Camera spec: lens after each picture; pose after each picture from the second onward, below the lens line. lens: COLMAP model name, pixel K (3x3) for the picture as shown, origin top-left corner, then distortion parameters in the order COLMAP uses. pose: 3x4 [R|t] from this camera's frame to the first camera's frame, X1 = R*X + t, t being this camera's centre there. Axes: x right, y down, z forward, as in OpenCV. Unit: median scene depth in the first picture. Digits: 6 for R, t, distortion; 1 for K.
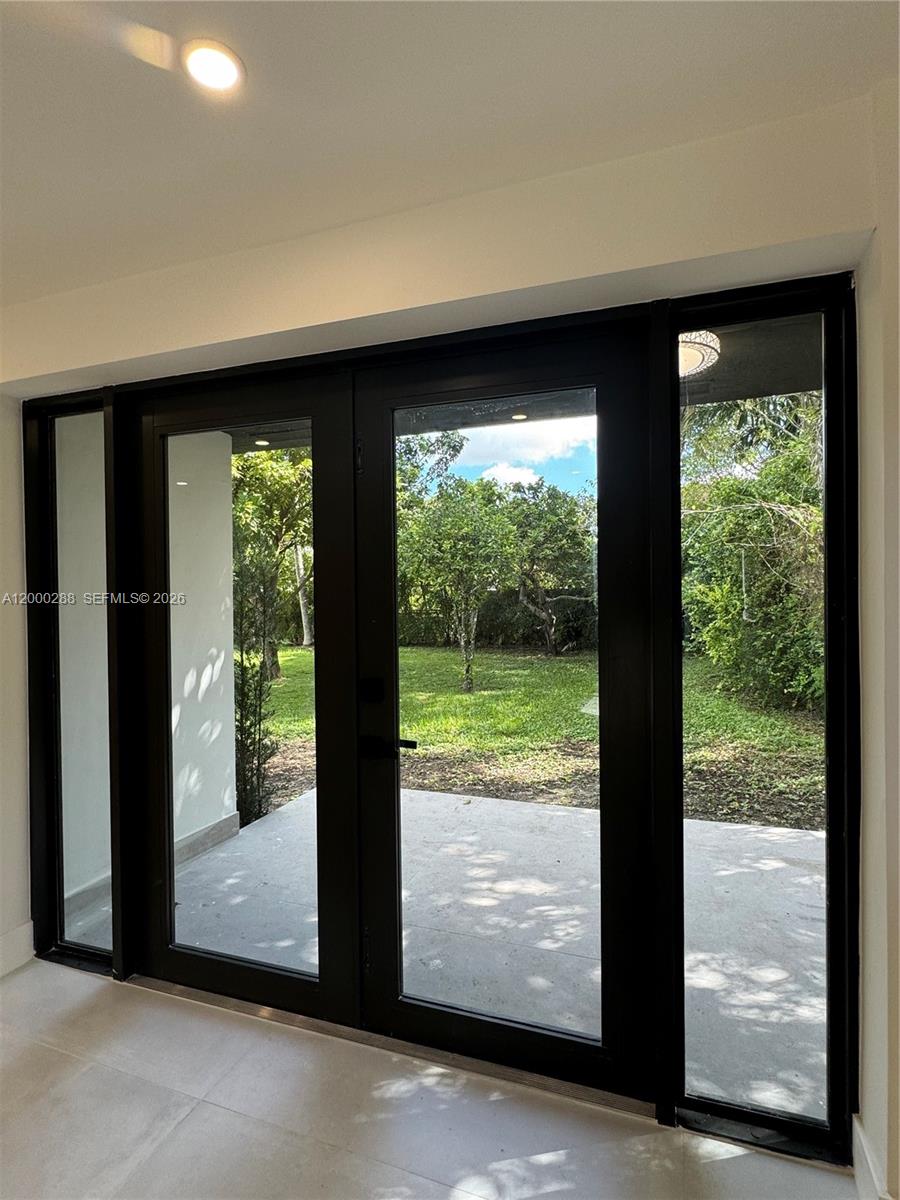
lens RADIAL K [[616.4, 0, 450.0], [0, 616.4, 600.0], [0, 0, 1]] dist [0.002195, 0.000446]
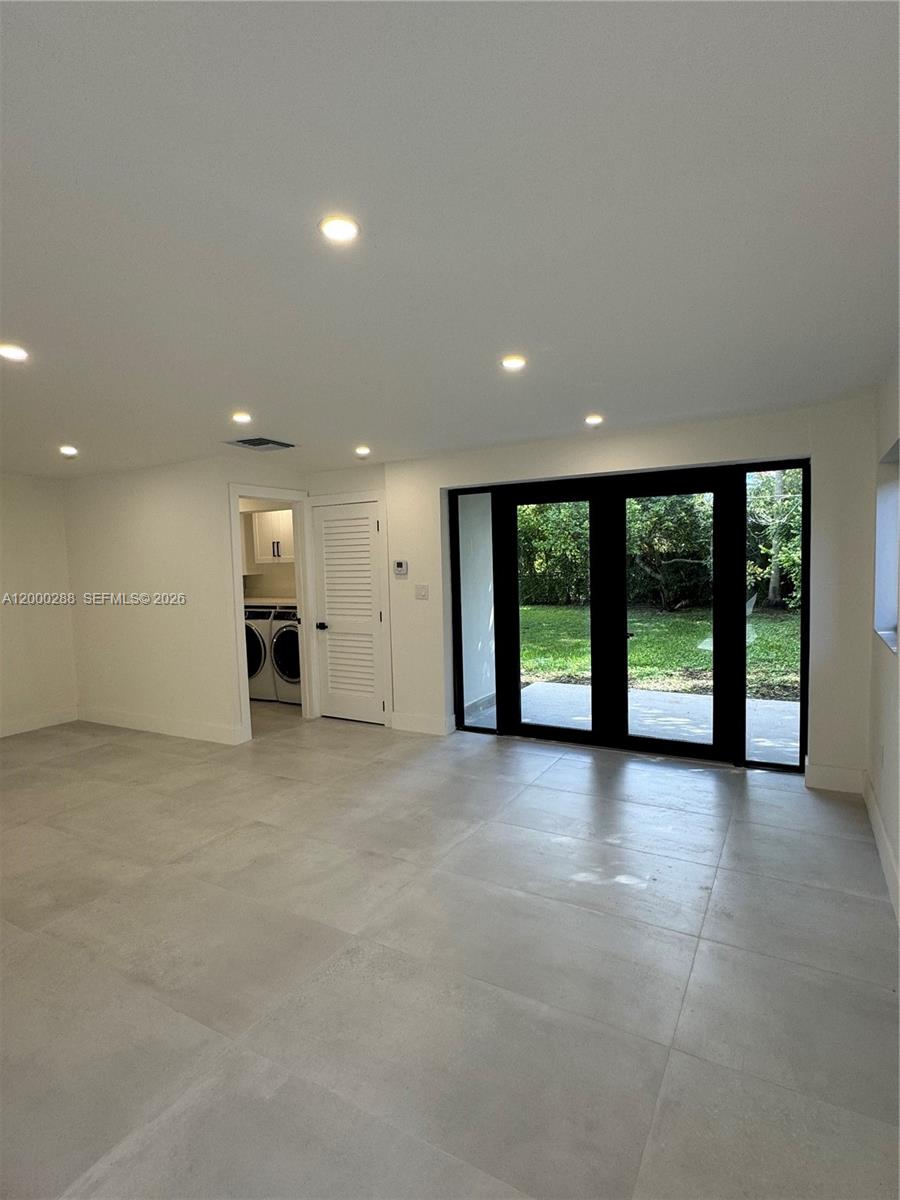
lens RADIAL K [[616.4, 0, 450.0], [0, 616.4, 600.0], [0, 0, 1]] dist [0.002195, 0.000446]
pose [[0.986739, -0.006915, -0.162167, -0.117003], [0.017010, 0.997996, 0.060945, -0.020141], [0.161421, -0.062895, 0.984879, -0.470773]]
